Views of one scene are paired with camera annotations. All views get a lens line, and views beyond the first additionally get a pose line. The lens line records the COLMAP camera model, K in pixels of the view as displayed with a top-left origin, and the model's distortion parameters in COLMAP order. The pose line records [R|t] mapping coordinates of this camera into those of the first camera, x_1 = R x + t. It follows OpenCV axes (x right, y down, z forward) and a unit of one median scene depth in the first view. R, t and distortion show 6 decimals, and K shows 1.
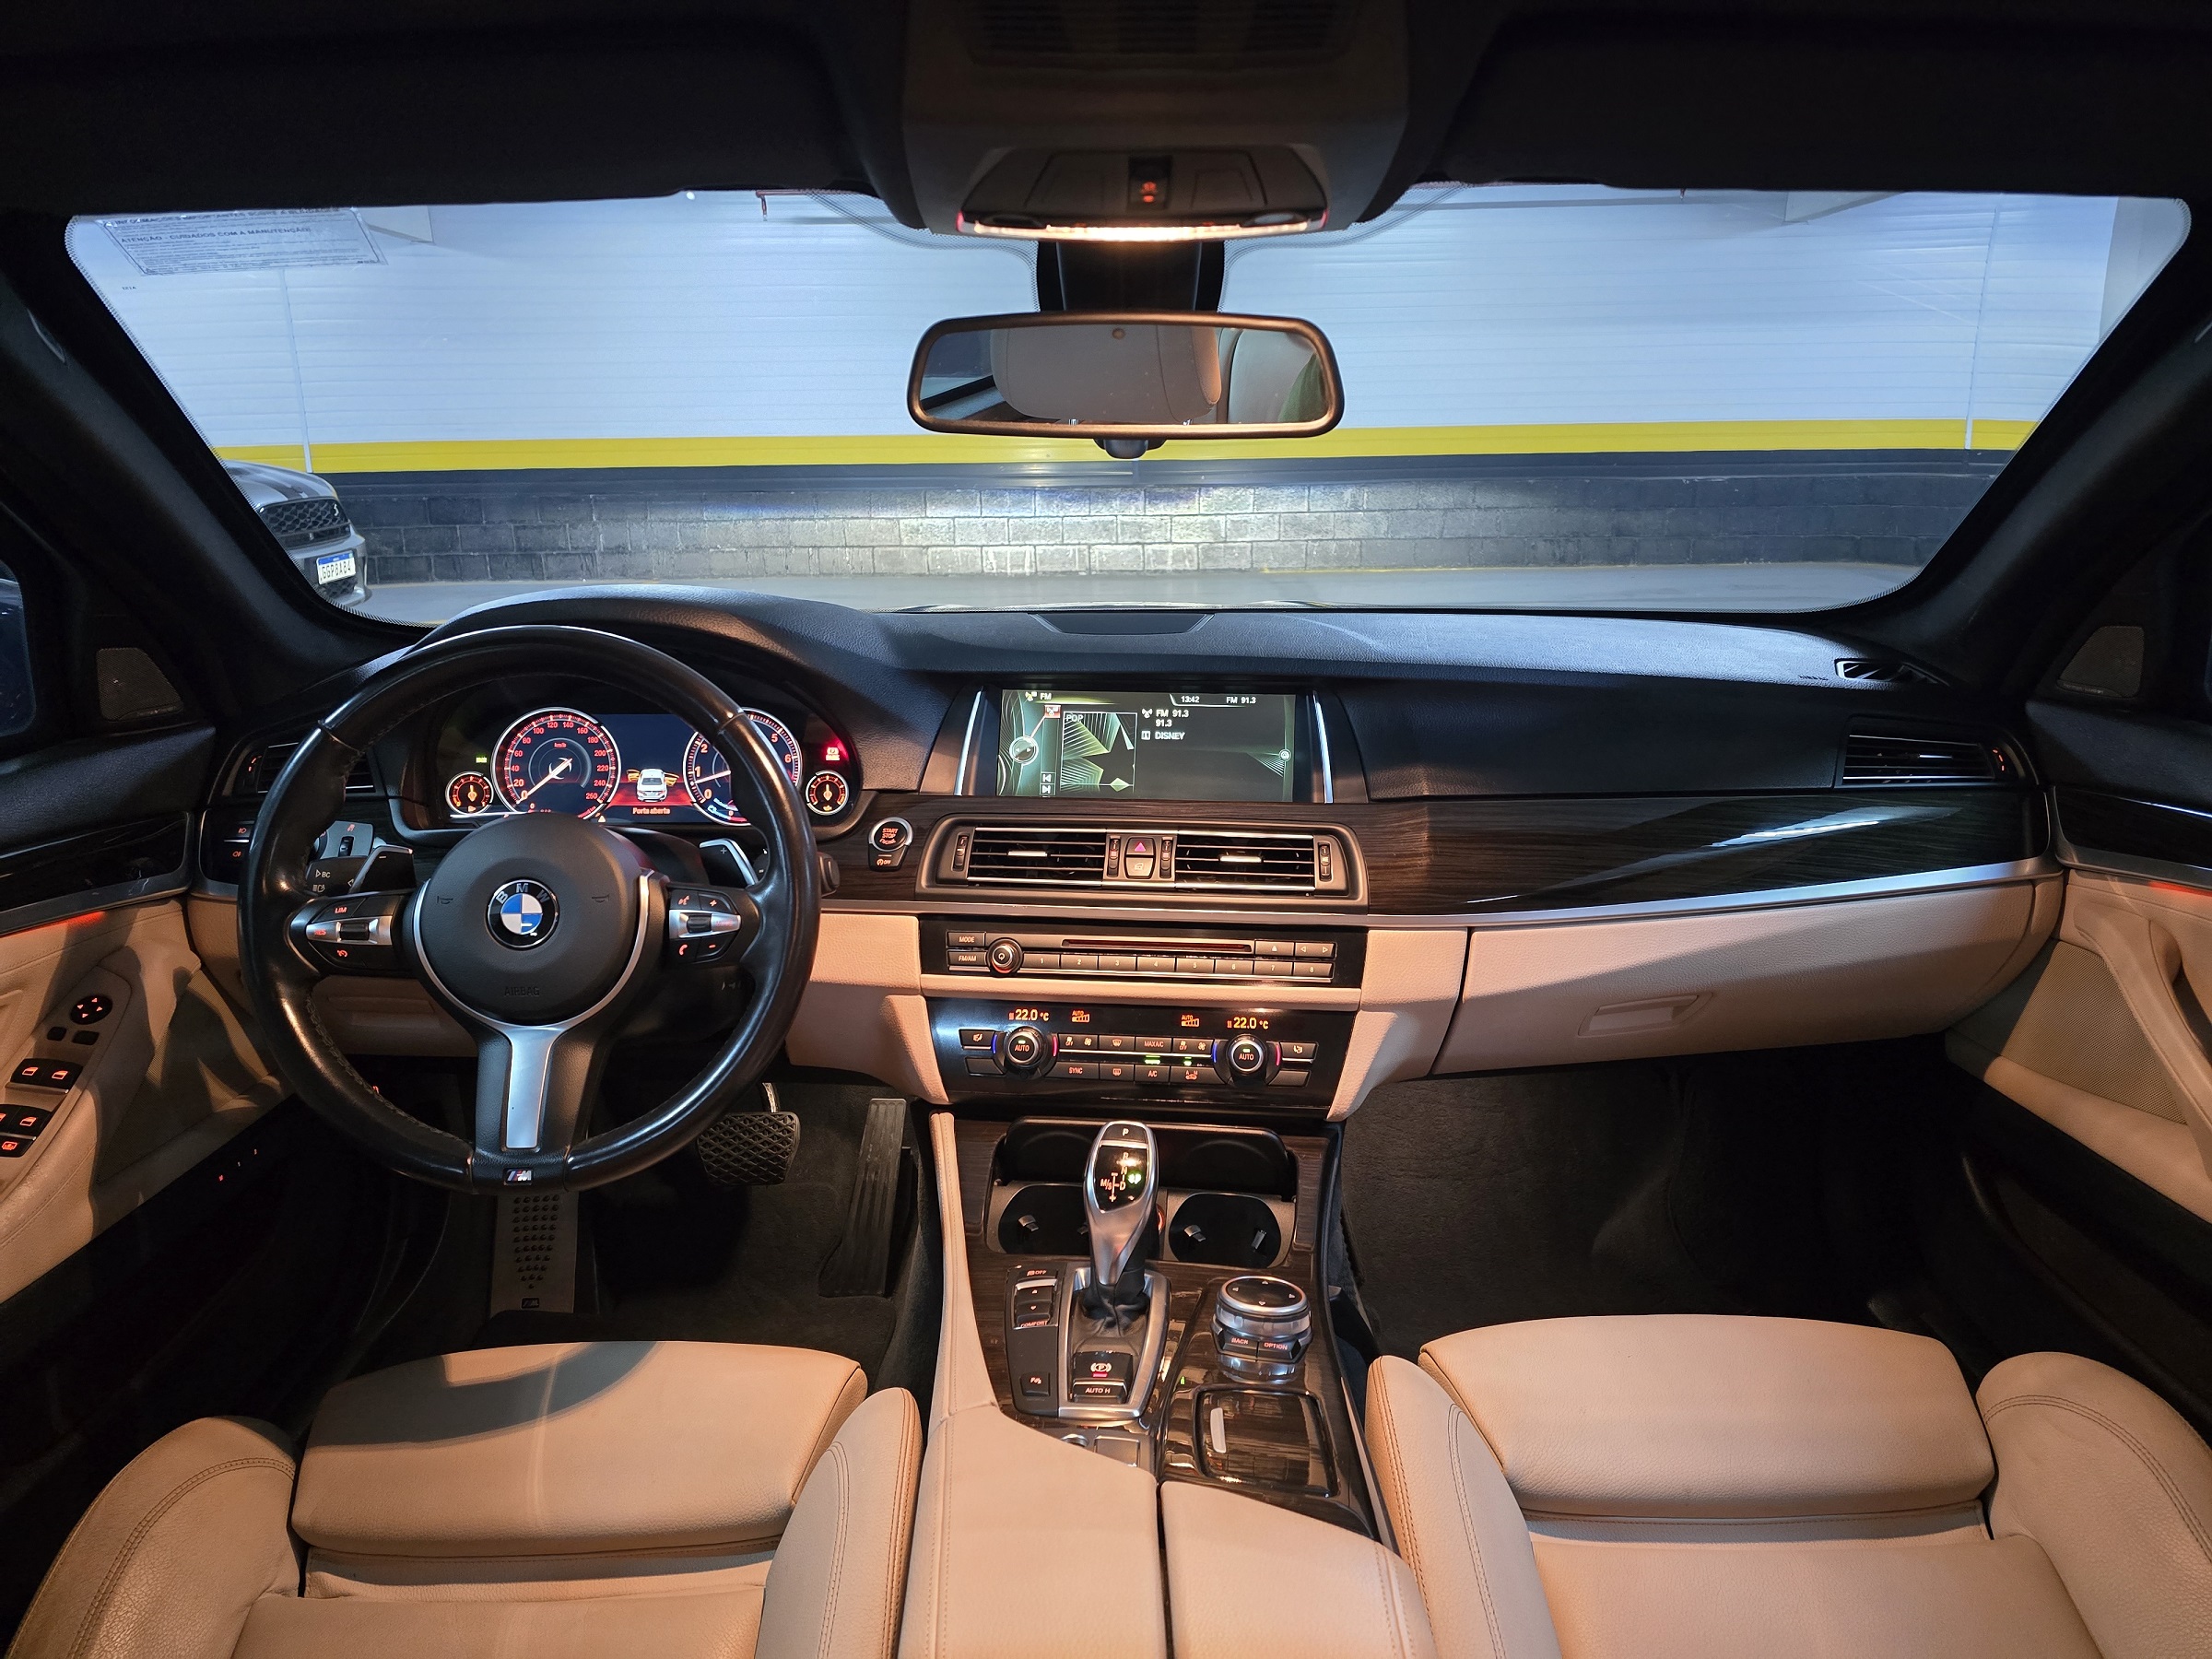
lens RADIAL K [[1481.8, 0, 1114.5], [0, 1481.8, 837.7], [0, 0, 1]] dist [0.127310, -0.109497]
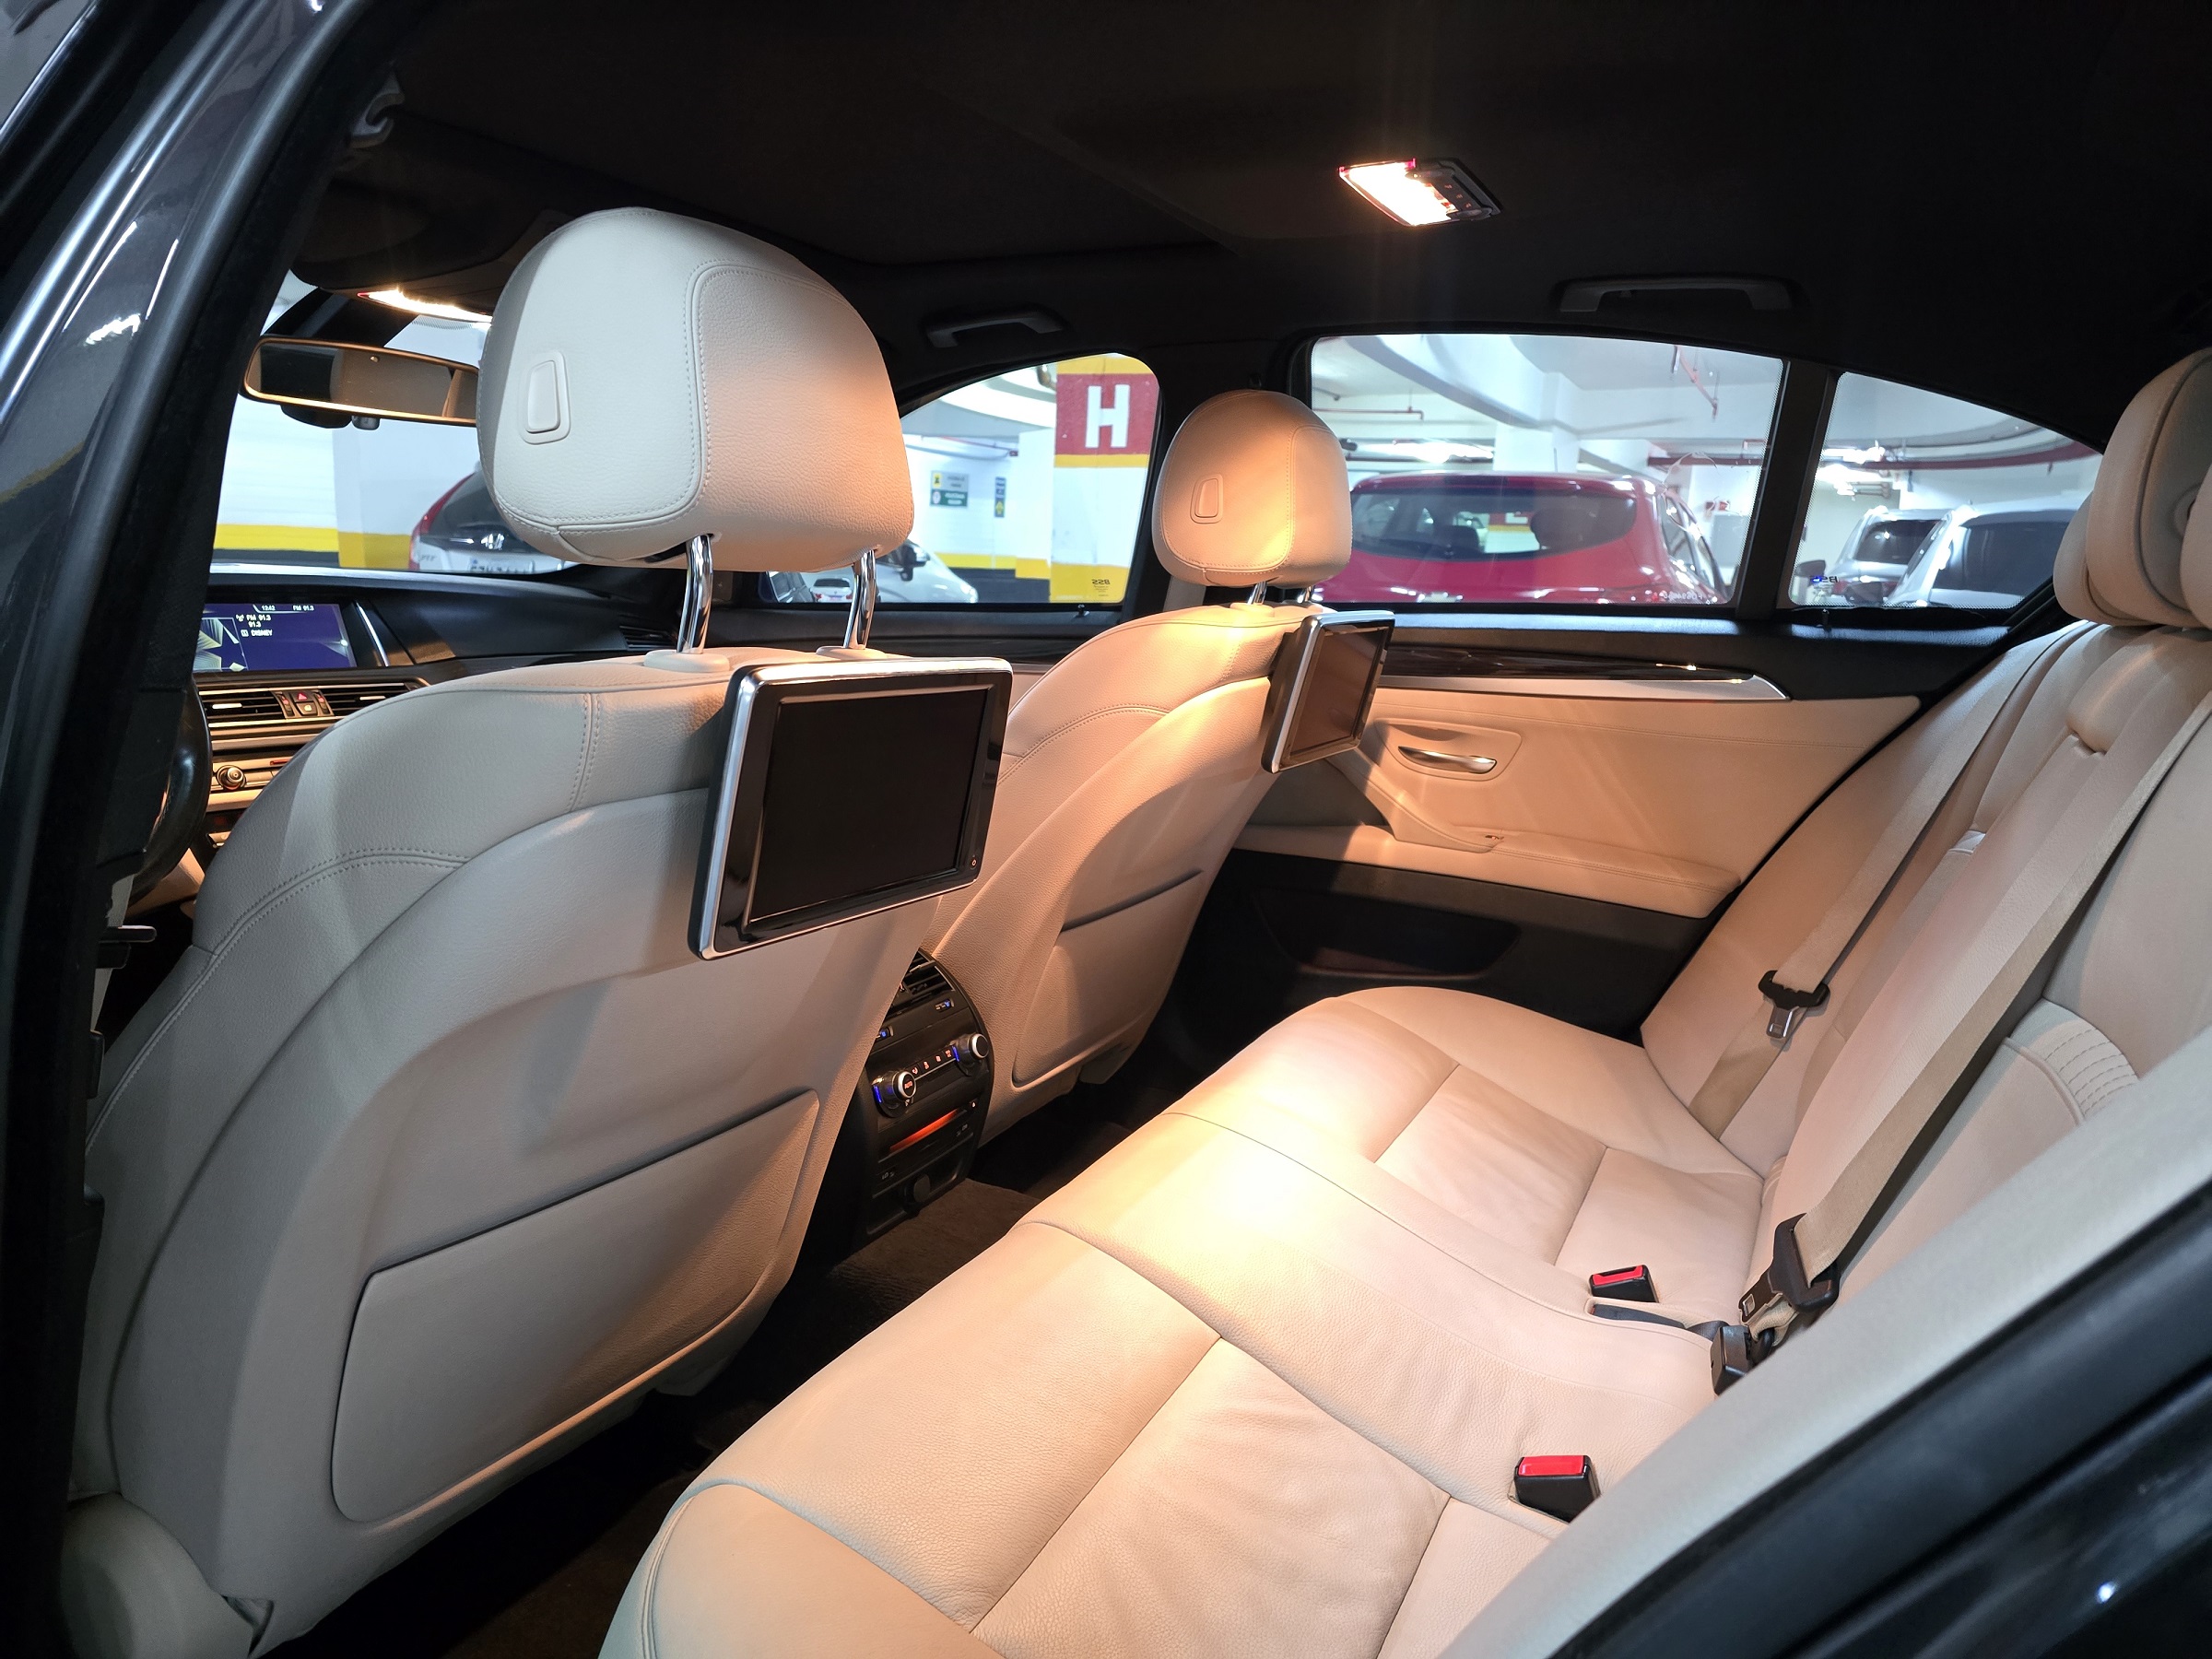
lens RADIAL K [[1487.8, 0, 1101.0], [0, 1487.8, 830.7], [0, 0, 1]] dist [0.132898, -0.189103]
pose [[0.470757, -0.132956, 0.872187, -0.939111], [0.202207, 0.978525, 0.040027, 0.235459], [-0.858779, 0.157519, 0.487532, -0.399078]]
